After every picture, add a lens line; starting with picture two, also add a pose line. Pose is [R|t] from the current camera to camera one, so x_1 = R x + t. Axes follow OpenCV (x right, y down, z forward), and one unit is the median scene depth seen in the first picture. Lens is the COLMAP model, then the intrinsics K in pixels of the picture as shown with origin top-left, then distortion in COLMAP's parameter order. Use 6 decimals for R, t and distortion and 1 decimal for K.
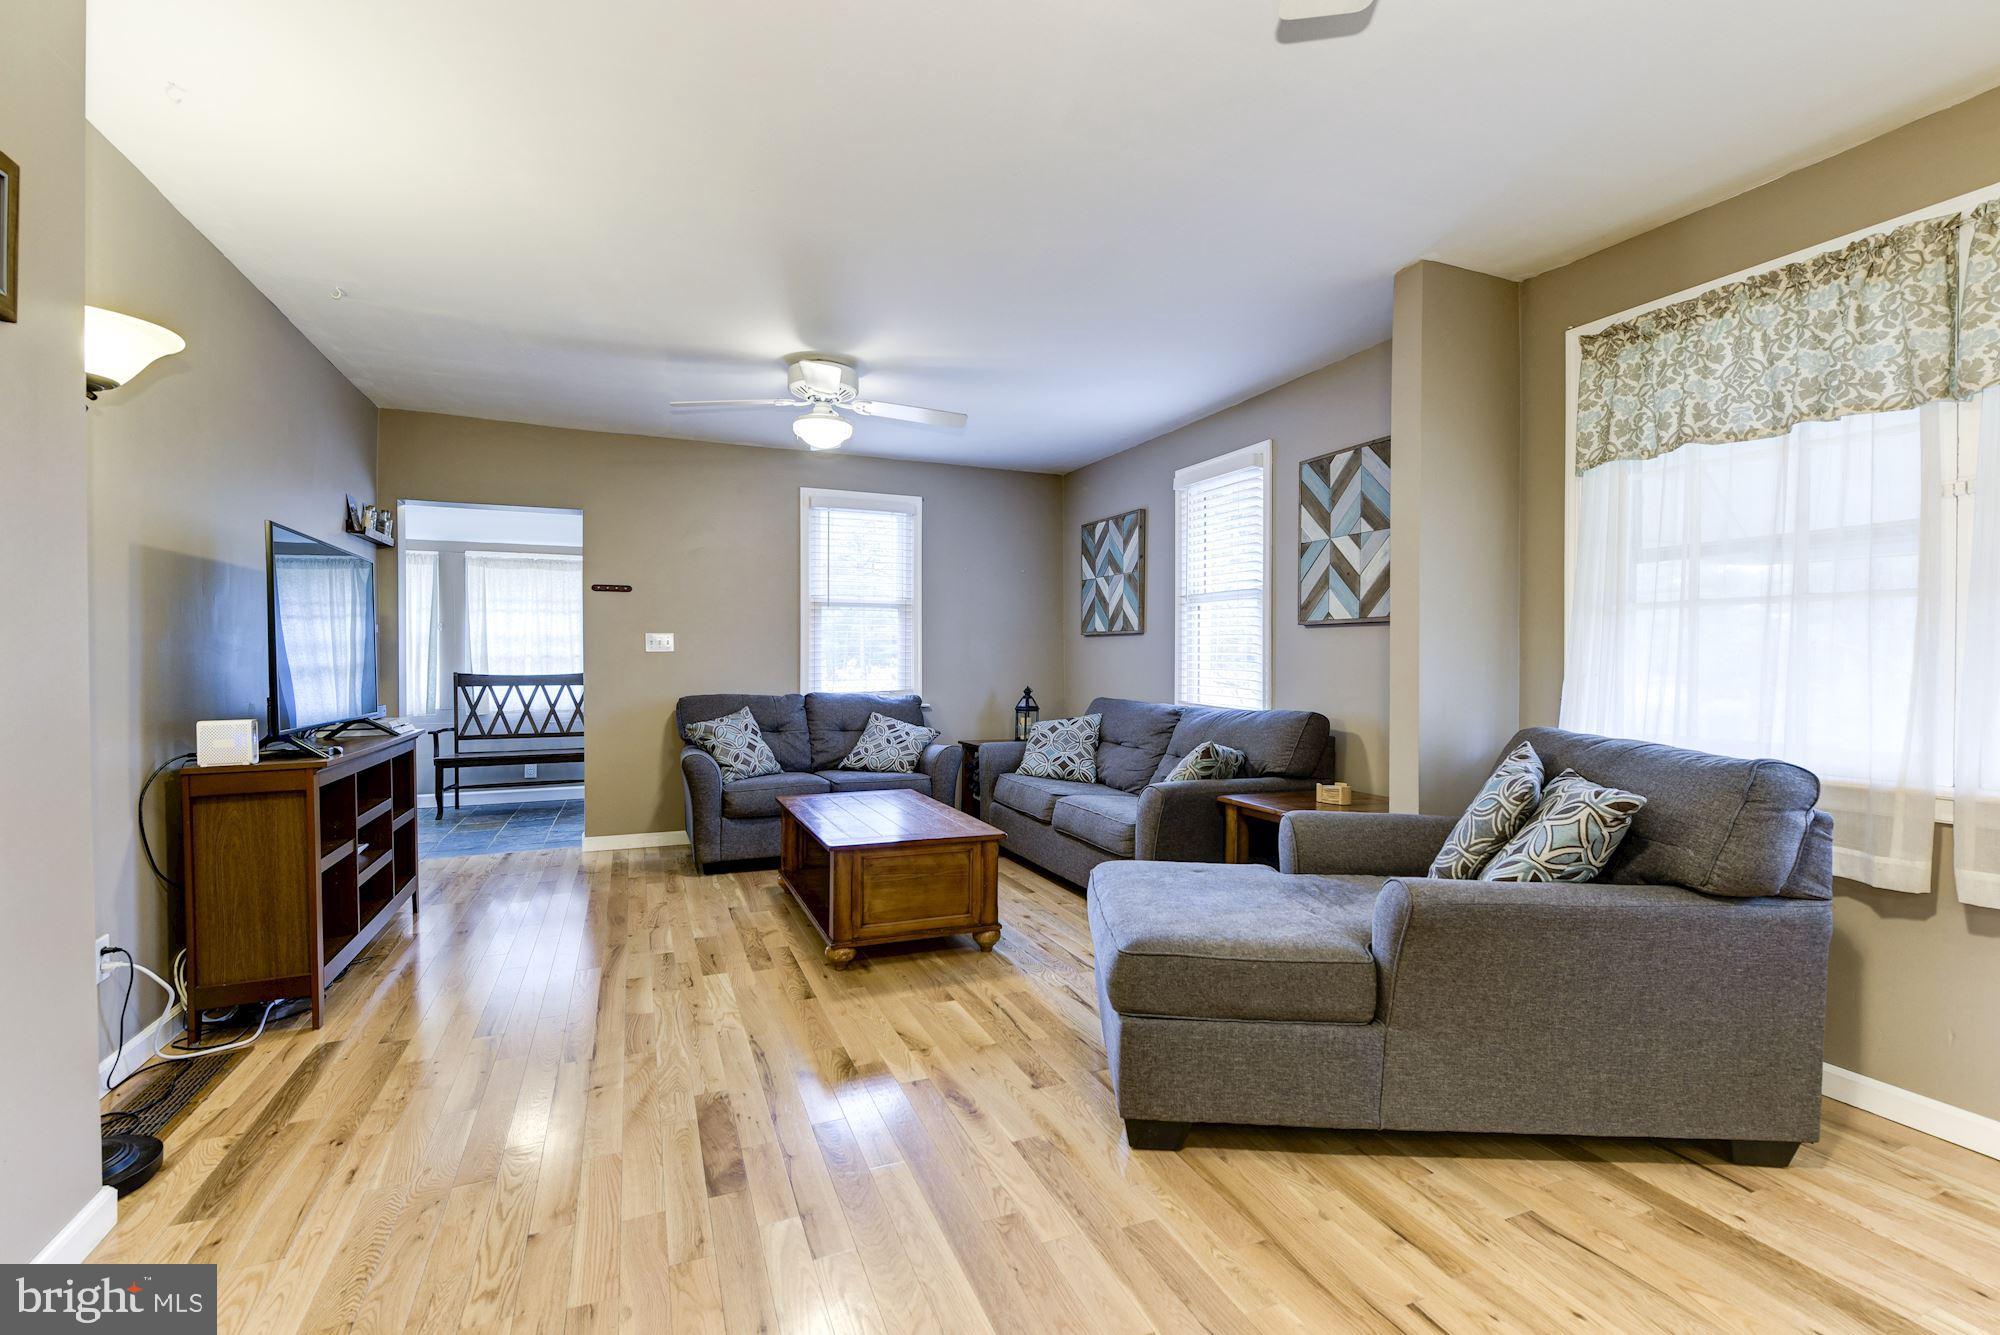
lens RADIAL K [[881.4, 0, 1013.1], [0, 881.4, 664.2], [0, 0, 1]] dist [0.004243, -0.001154]
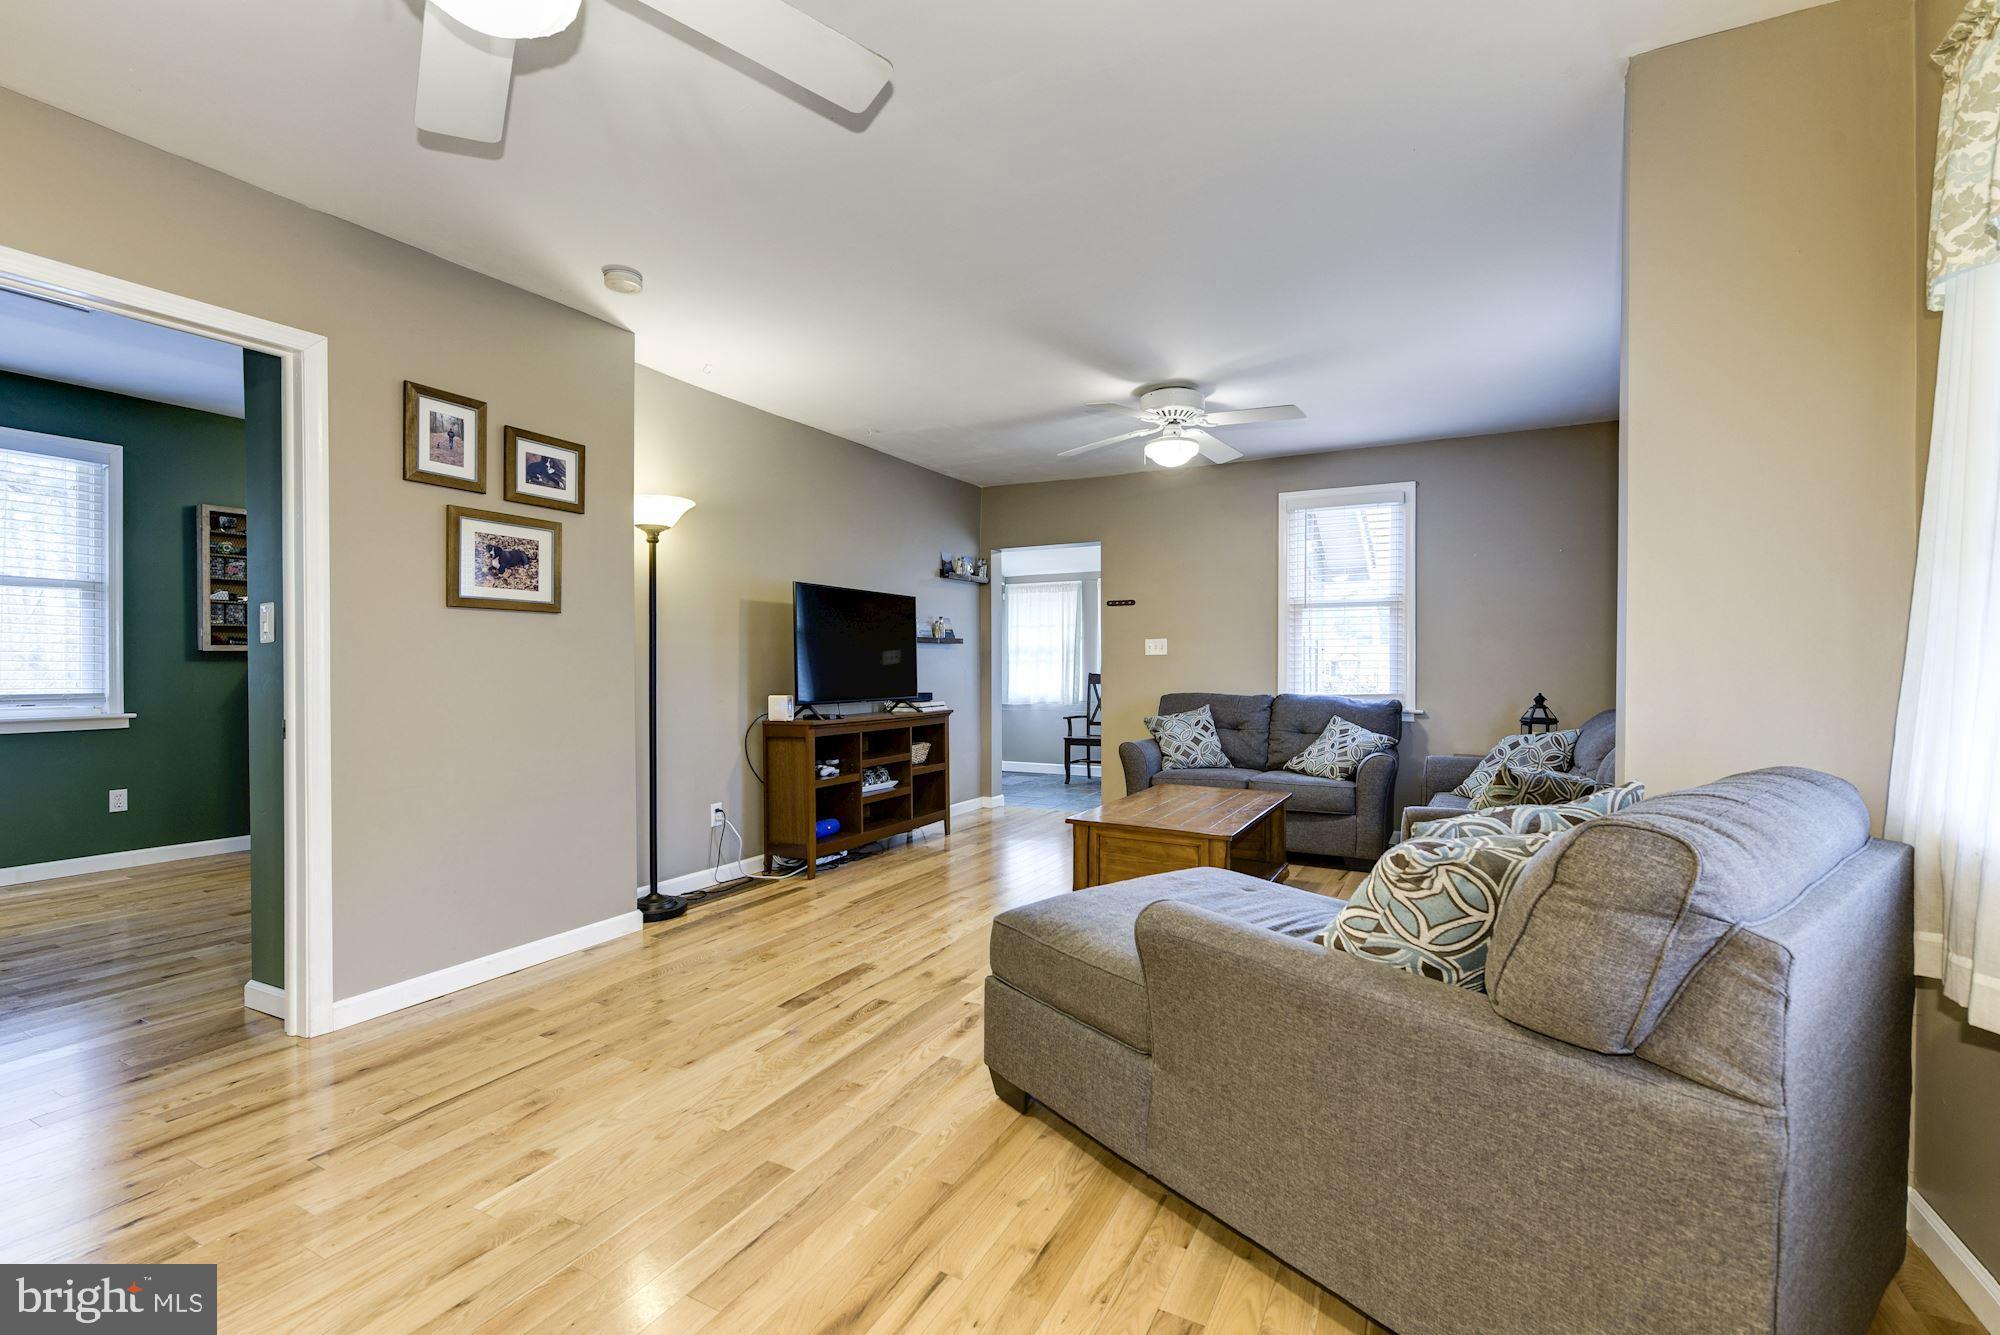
lens RADIAL K [[881.4, 0, 1007.0], [0, 881.4, 673.1], [0, 0, 1]] dist [0.004243, -0.001154]
pose [[0.626529, 0.005596, -0.779378, 0.417118], [-0.002517, 0.999984, 0.005157, 0.004329], [0.779394, -0.001270, 0.626533, 0.130573]]
